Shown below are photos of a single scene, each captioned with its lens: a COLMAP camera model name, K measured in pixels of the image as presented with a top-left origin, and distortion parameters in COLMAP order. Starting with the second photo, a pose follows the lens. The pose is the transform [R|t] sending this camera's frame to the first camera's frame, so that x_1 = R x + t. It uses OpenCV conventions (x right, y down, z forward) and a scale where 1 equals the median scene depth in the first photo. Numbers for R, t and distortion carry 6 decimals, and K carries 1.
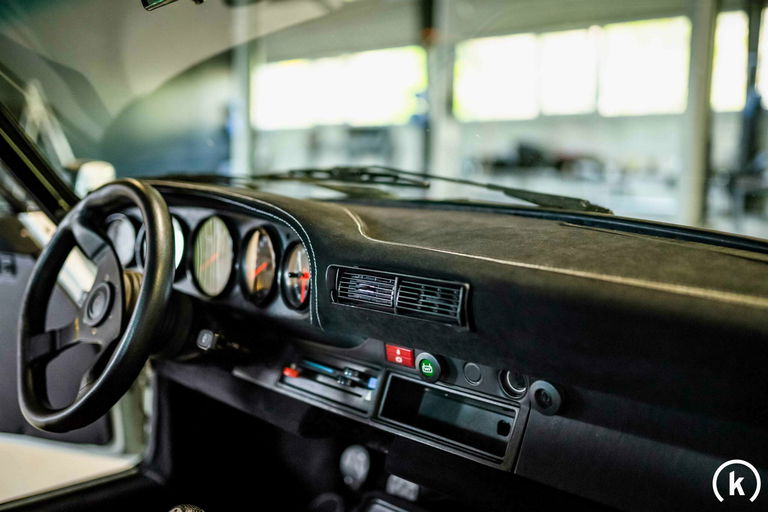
lens RADIAL K [[731.4, 0, 380.1], [0, 731.4, 259.5], [0, 0, 1]] dist [-0.029263, 0.000000]
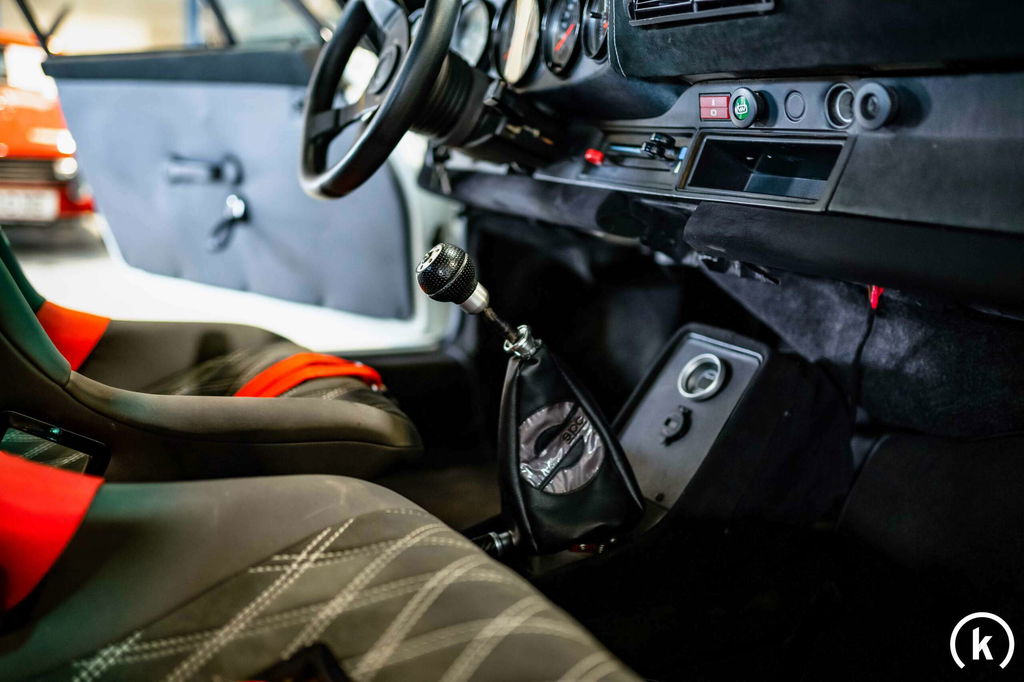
lens RADIAL K [[975.2, 0, 512.2], [0, 975.2, 337.6], [0, 0, 1]] dist [-0.029263, 0.000000]
pose [[0.952284, 0.081674, -0.294084, 0.136953], [-0.056449, 0.994039, 0.093277, 0.270973], [0.299949, -0.072225, 0.951217, -0.100321]]
